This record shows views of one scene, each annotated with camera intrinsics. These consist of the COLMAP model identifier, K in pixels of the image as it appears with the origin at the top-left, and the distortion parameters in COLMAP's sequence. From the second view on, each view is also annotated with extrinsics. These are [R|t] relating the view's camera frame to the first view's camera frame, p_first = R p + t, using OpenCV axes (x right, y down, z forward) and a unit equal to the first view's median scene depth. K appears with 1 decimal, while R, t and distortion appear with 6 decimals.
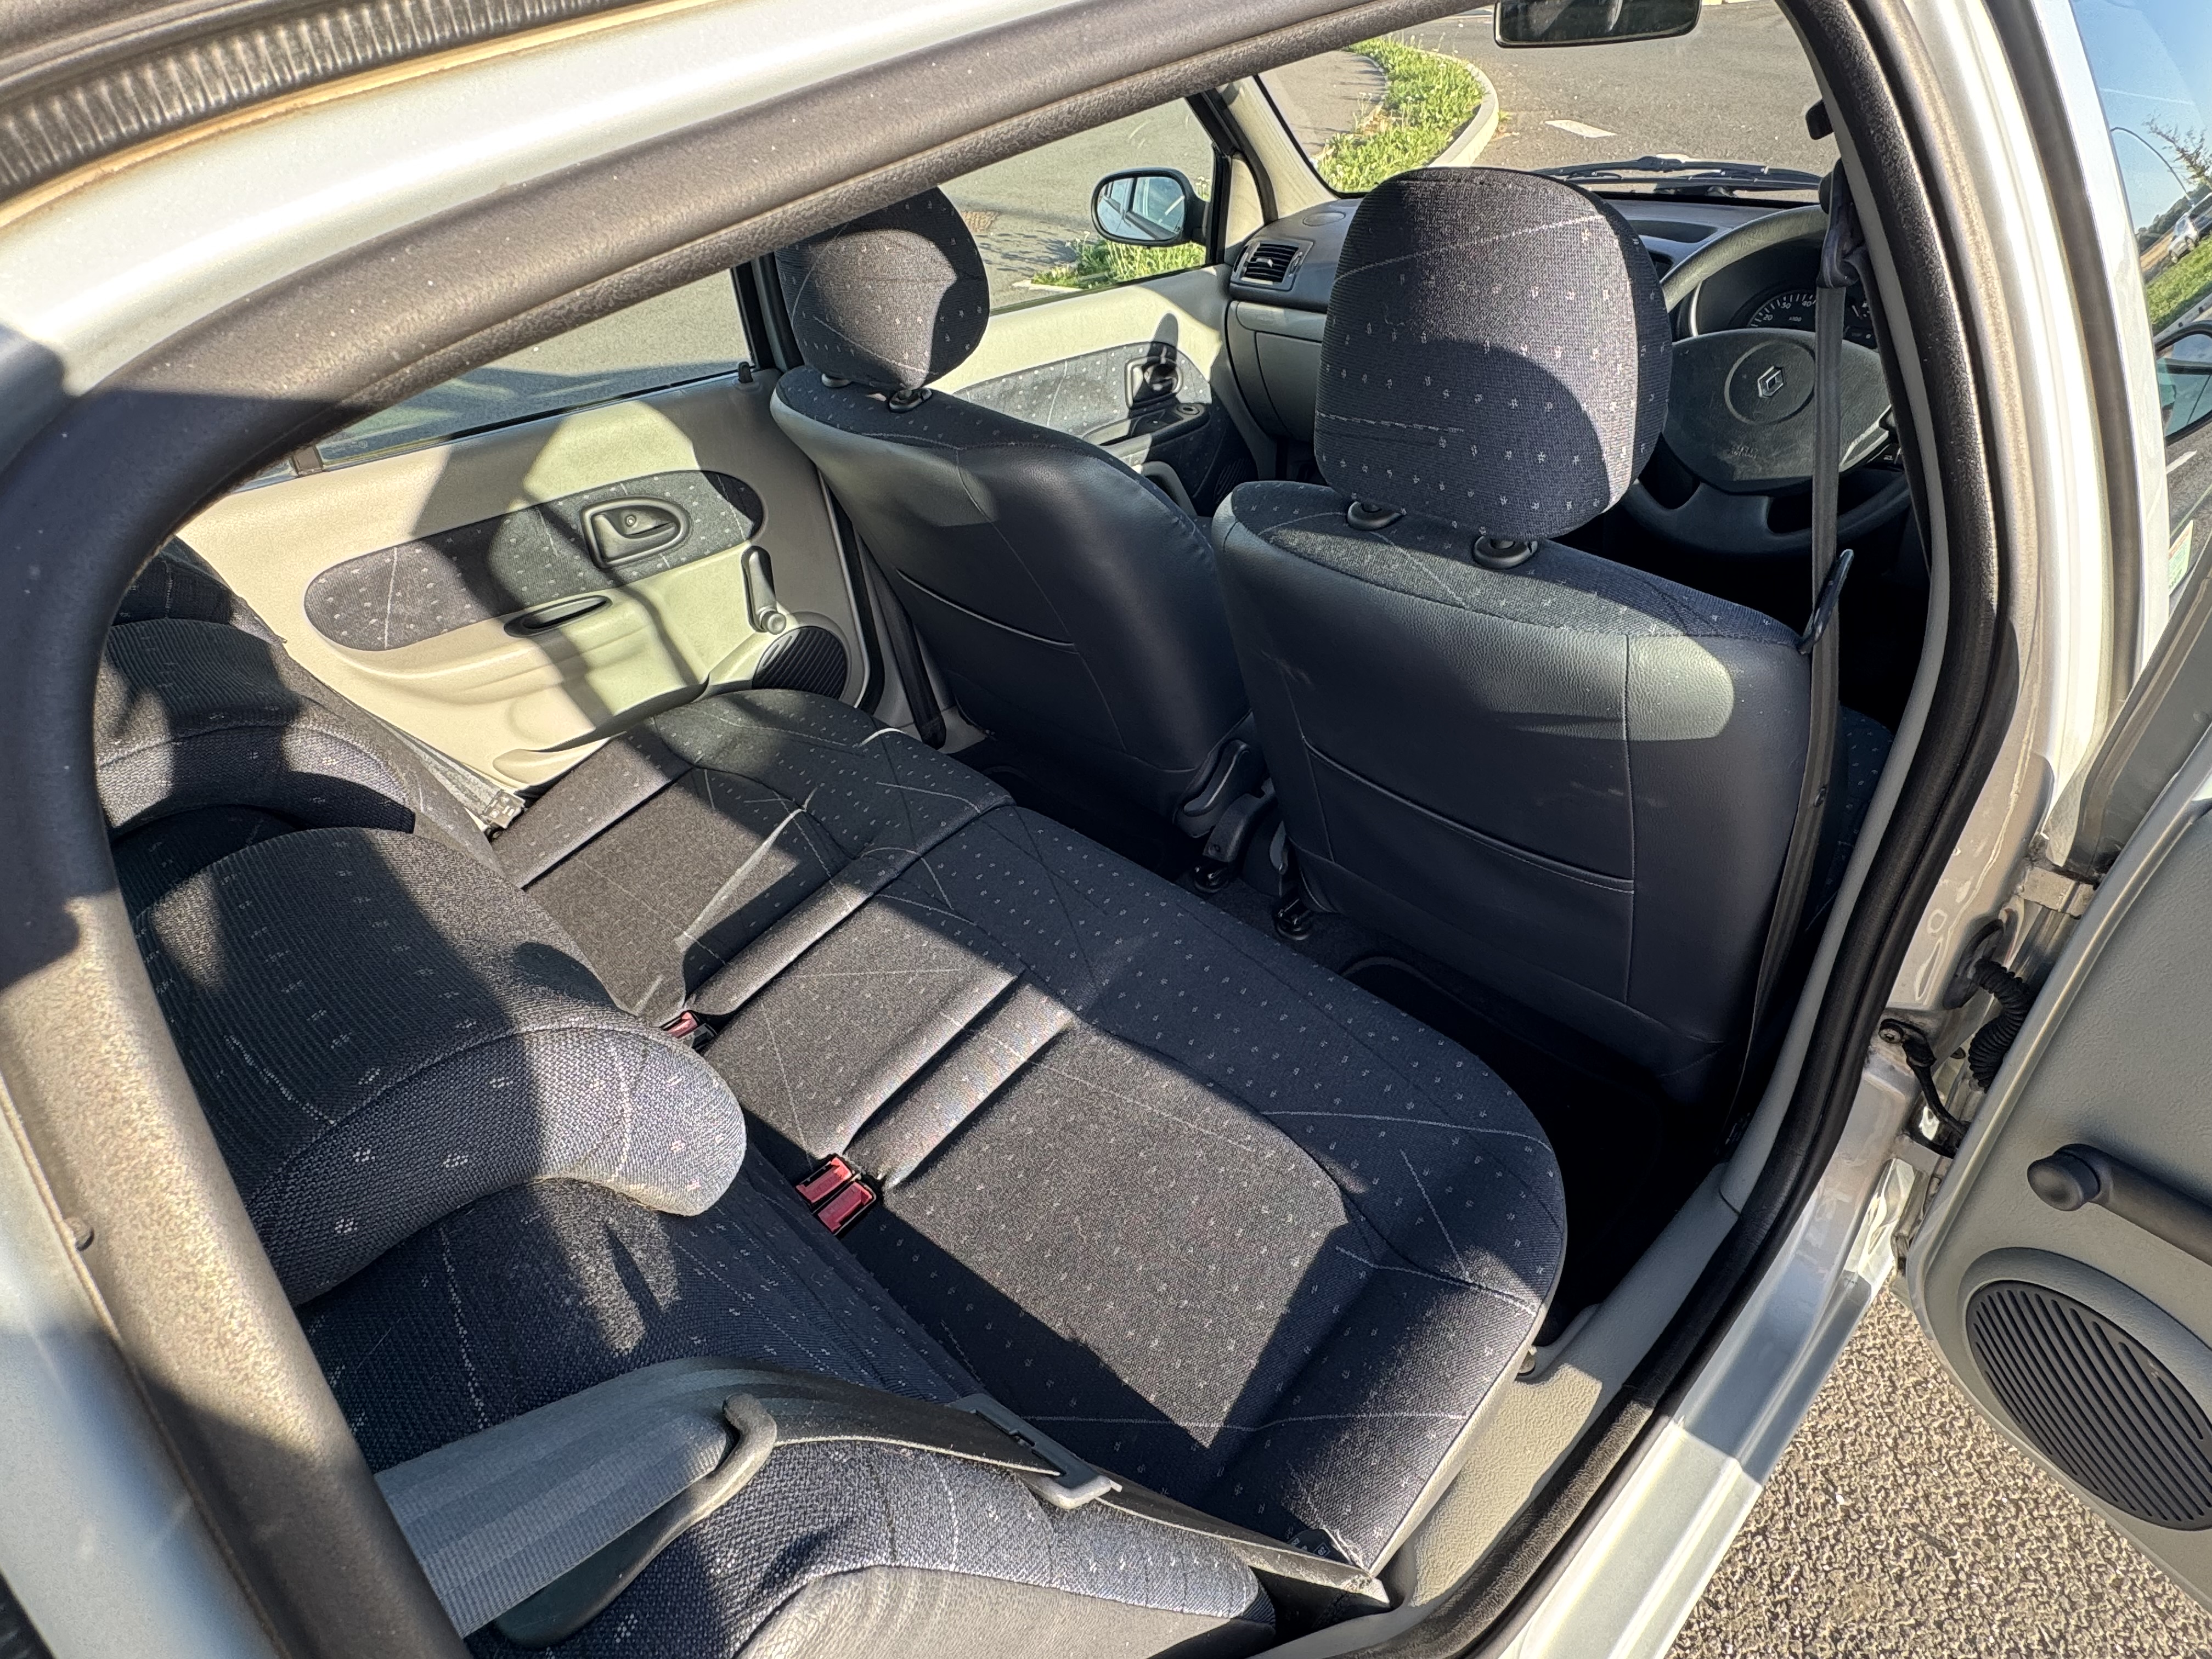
lens RADIAL K [[1201.8, 0, 1106.0], [0, 1201.8, 829.5], [0, 0, 1]] dist [-0.000549, 0.000890]
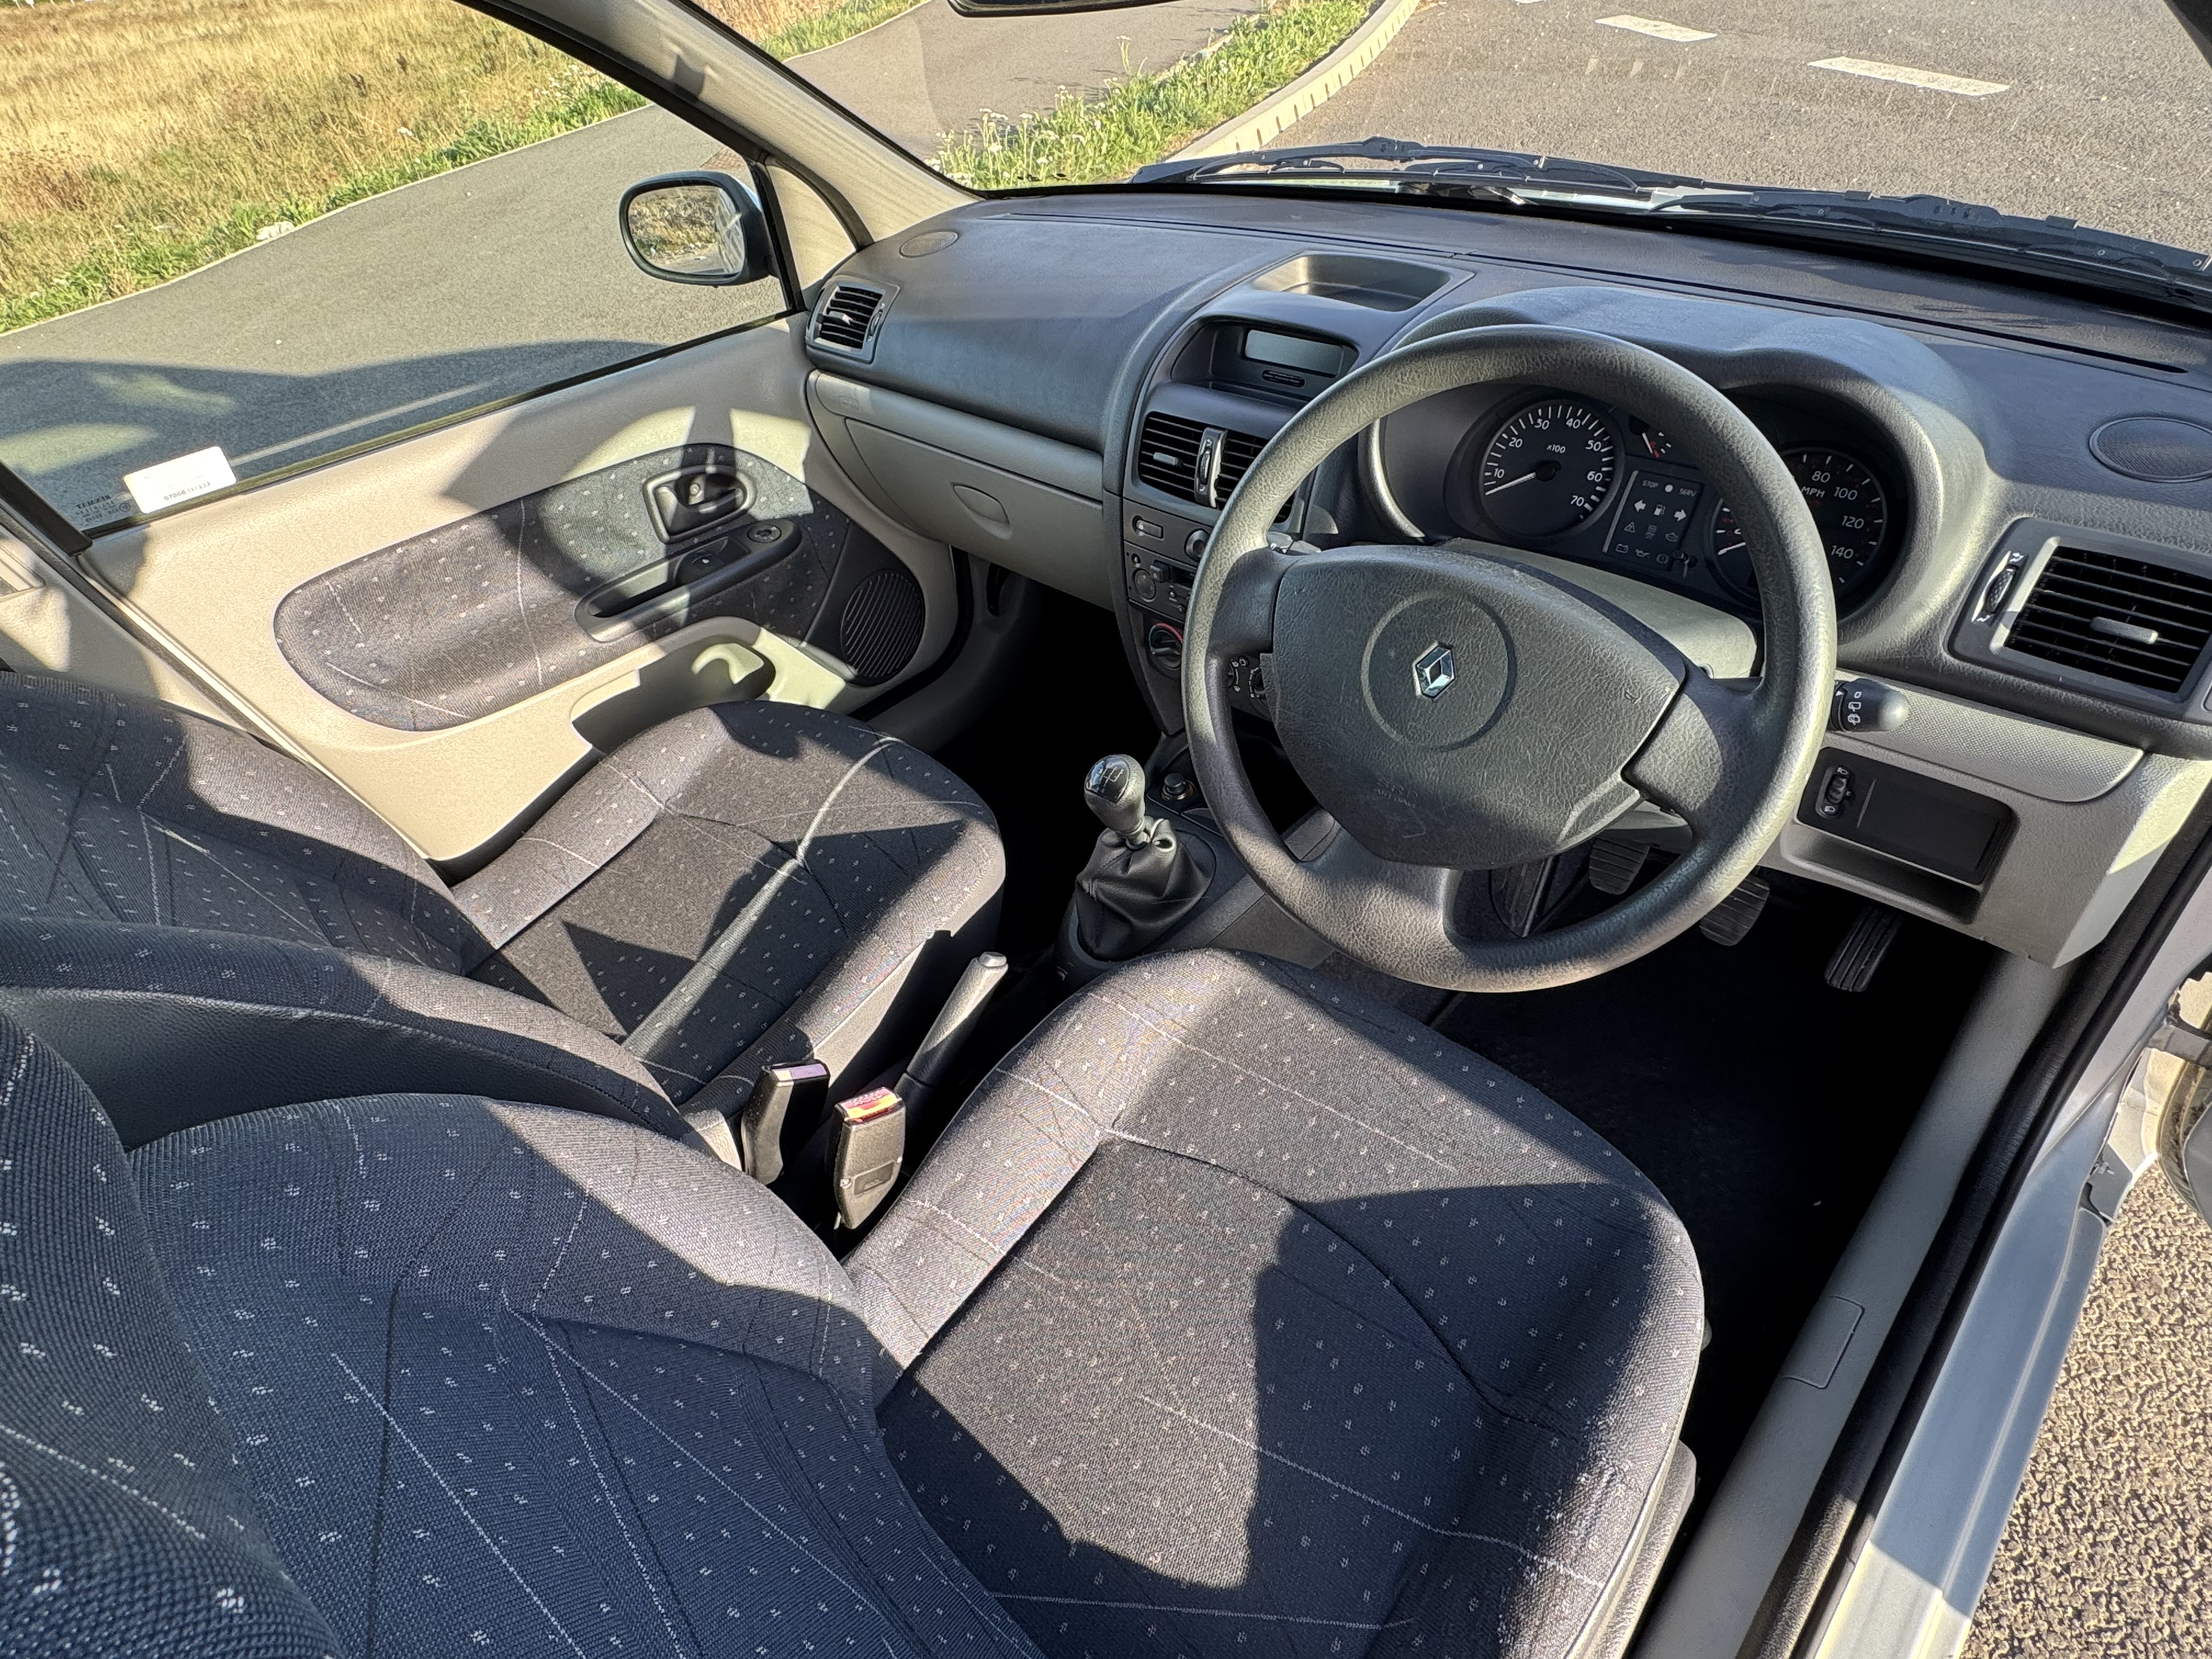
lens RADIAL K [[1201.8, 0, 1106.0], [0, 1201.8, 829.5], [0, 0, 1]] dist [-0.000549, 0.000890]
pose [[0.998666, -0.051168, -0.006940, 0.265167], [0.051553, 0.995662, 0.077456, -0.227229], [0.002947, -0.077710, 0.996972, 0.303298]]
